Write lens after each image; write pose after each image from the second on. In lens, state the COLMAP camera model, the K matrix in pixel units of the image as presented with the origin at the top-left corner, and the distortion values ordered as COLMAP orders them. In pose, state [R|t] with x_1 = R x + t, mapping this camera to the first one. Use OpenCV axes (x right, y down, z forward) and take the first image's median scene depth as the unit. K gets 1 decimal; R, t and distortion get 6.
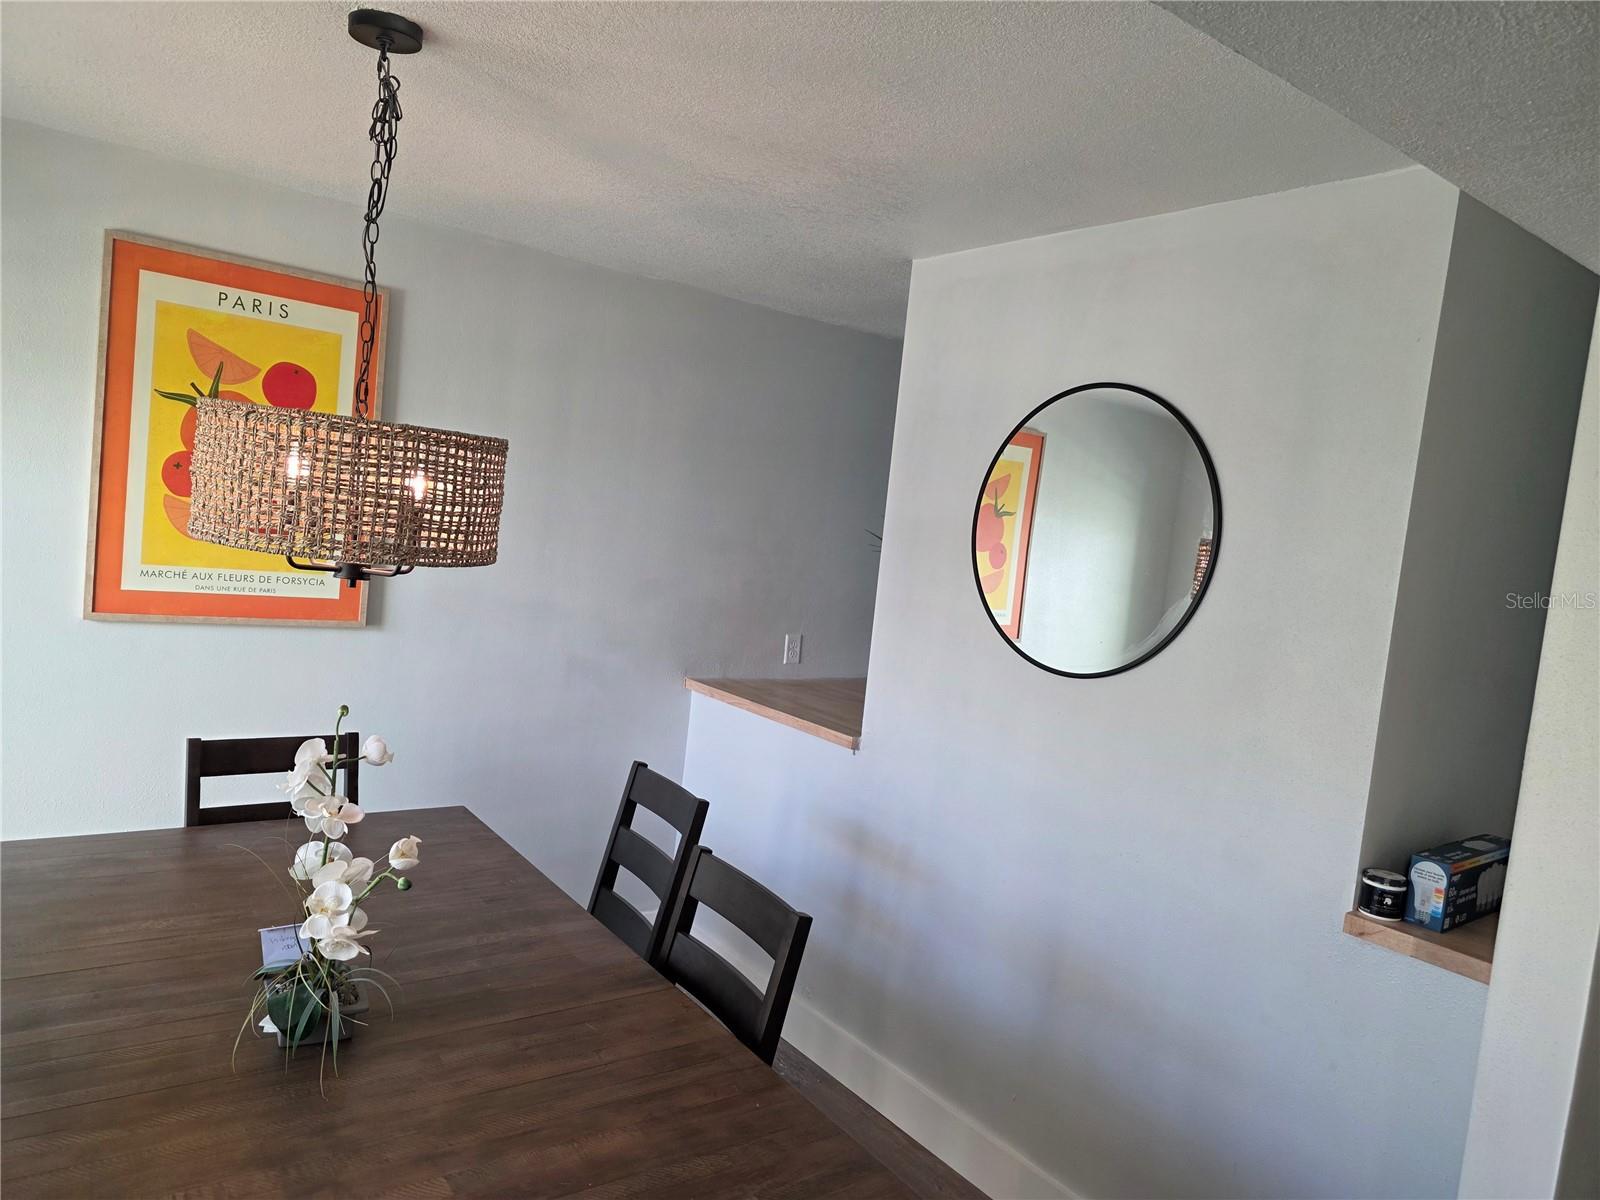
lens RADIAL K [[1076.7, 0, 803.3], [0, 1076.7, 603.5], [0, 0, 1]] dist [0.055365, -0.058955]
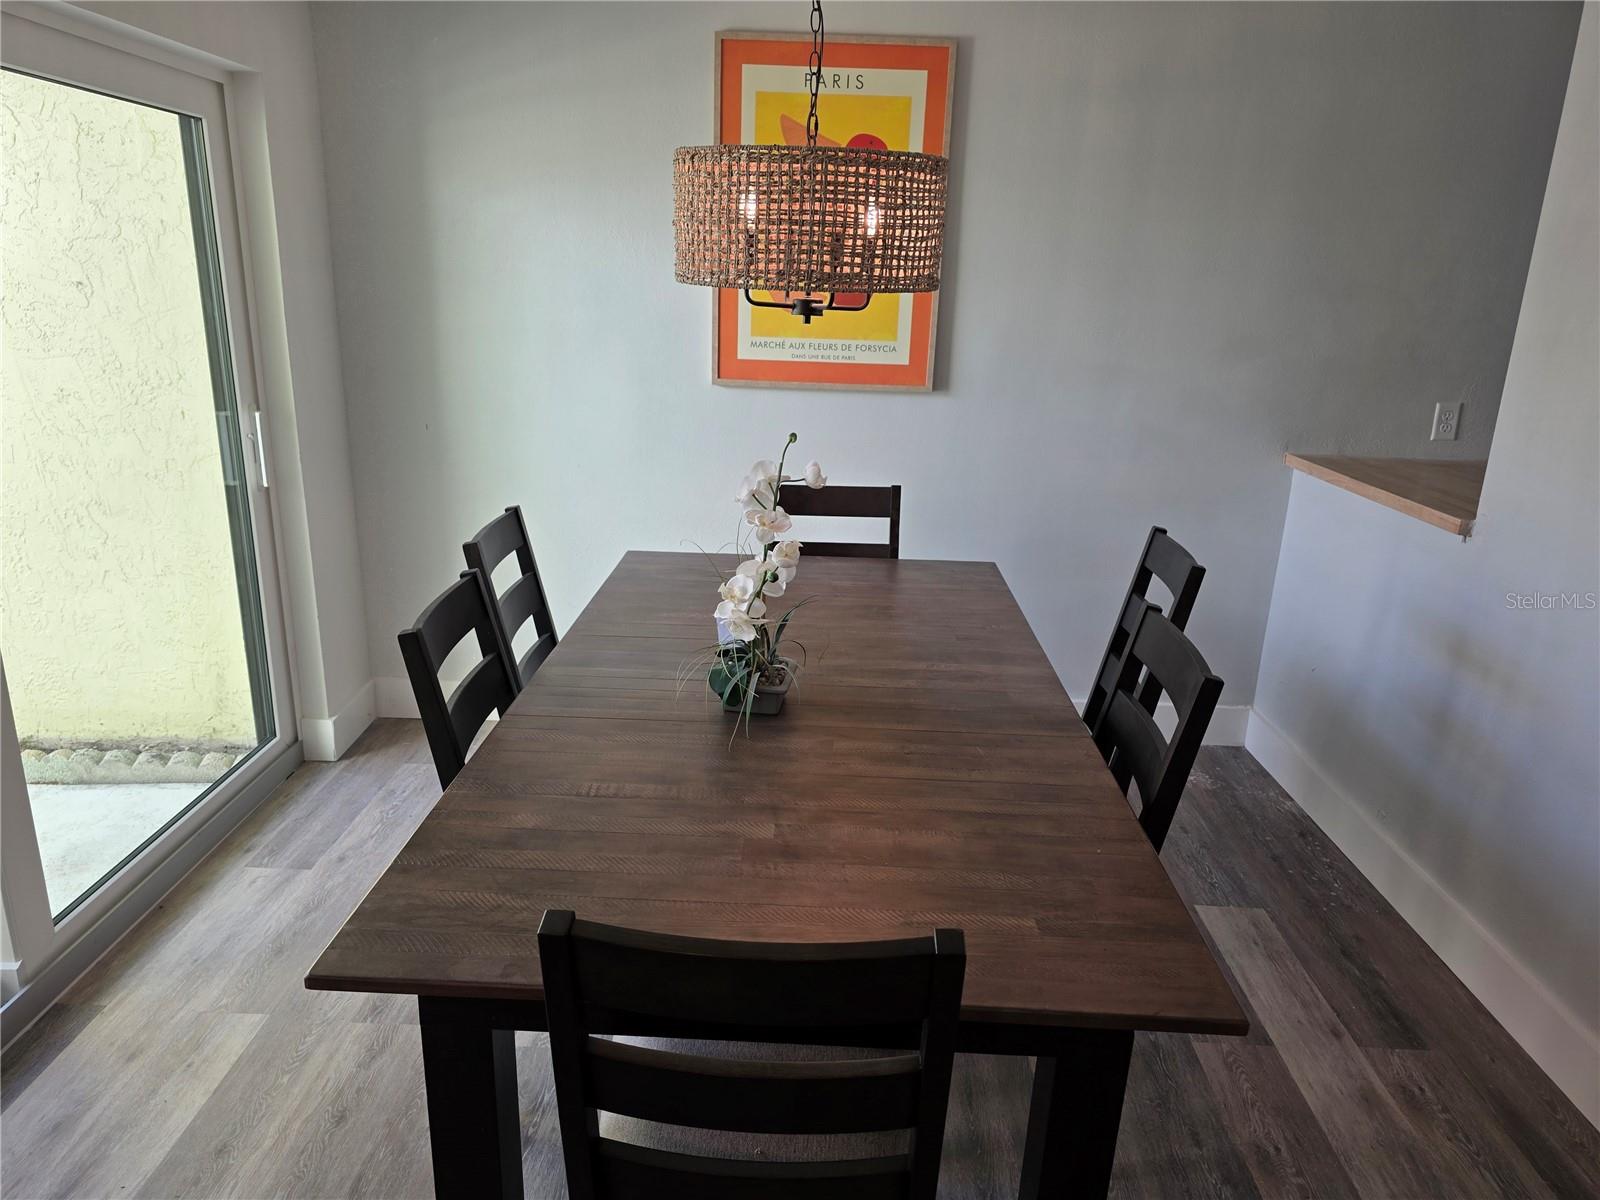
lens RADIAL K [[1076.7, 0, 795.4], [0, 1076.7, 608.7], [0, 0, 1]] dist [0.055365, -0.058955]
pose [[0.789279, 0.101327, -0.605617, 0.185756], [0.007266, 0.984680, 0.174219, 0.056273], [0.613992, -0.141908, 0.776451, 0.087427]]
